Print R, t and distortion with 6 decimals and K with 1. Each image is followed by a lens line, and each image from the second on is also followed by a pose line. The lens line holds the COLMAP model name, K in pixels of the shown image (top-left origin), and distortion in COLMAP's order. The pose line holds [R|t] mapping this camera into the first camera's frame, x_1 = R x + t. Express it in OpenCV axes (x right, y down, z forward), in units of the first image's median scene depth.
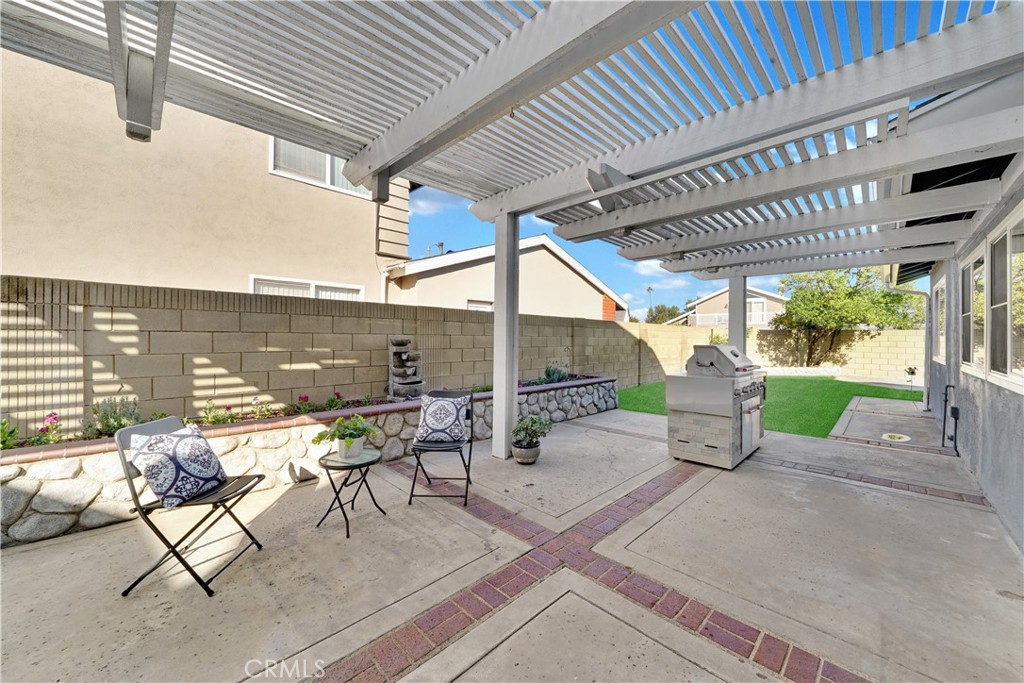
lens RADIAL K [[391.7, 0, 513.5], [0, 391.7, 336.8], [0, 0, 1]] dist [-0.002209, -0.000135]
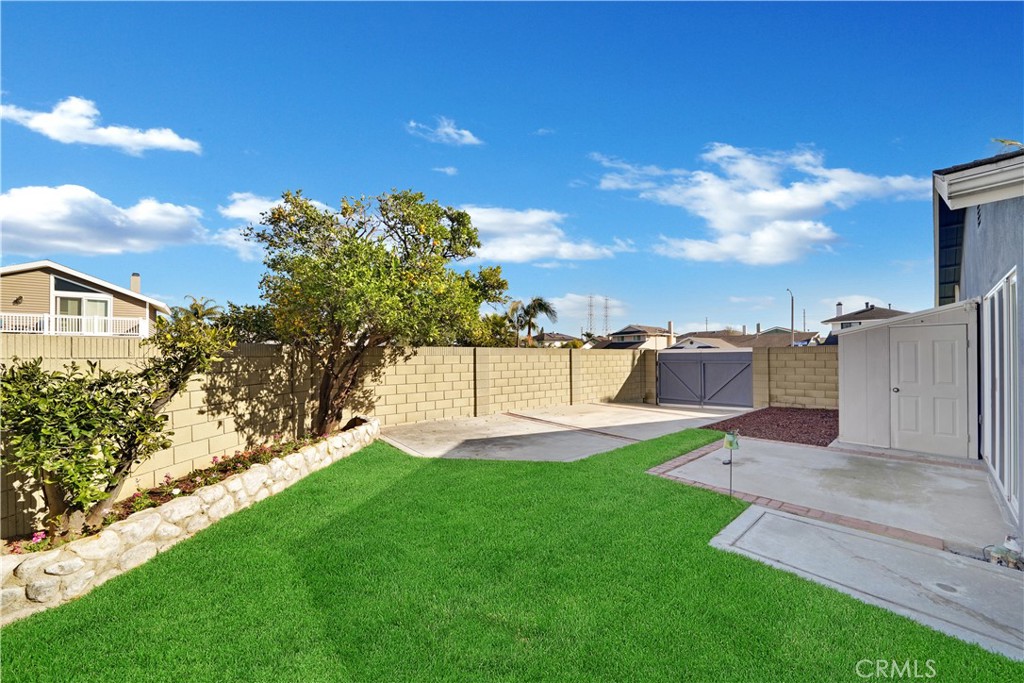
lens RADIAL K [[366.8, 0, 508.0], [0, 366.8, 353.9], [0, 0, 1]] dist [-0.000244, -0.000038]
pose [[0.139474, -0.011657, 0.990157, 0.753983], [0.015033, 0.999840, 0.009653, -0.017247], [-0.990112, 0.013539, 0.139627, 1.493907]]
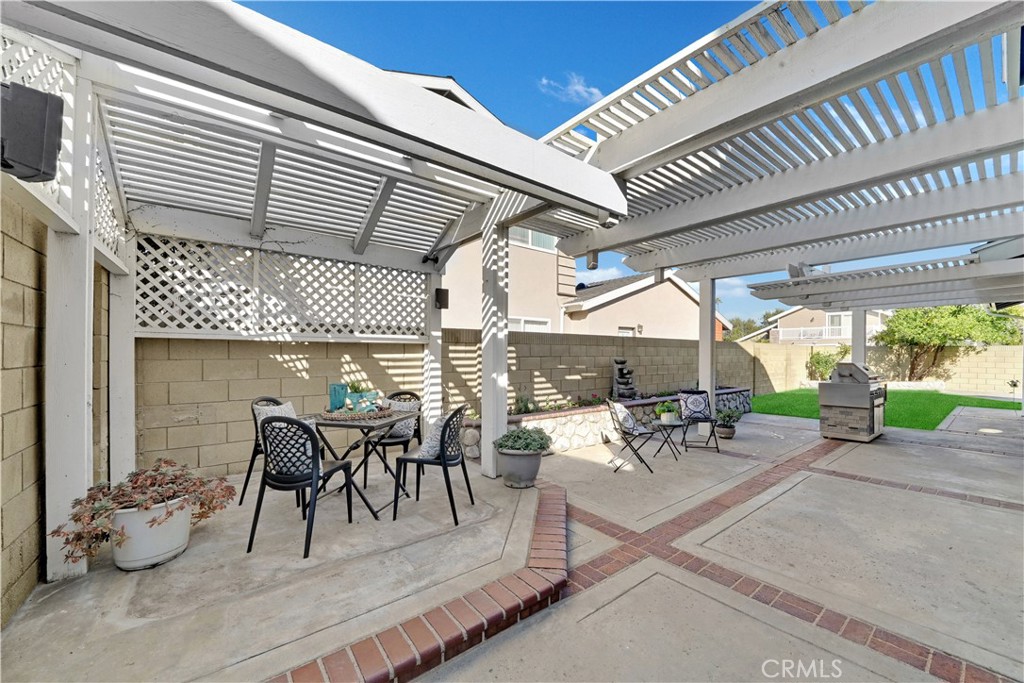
lens RADIAL K [[401.7, 0, 533.7], [0, 401.7, 355.5], [0, 0, 1]] dist [-0.000163, 0.000133]
pose [[0.995028, -0.007236, -0.099332, -0.290019], [0.007803, 0.999955, 0.005321, -0.012551], [0.099289, -0.006070, 0.995040, -0.344693]]
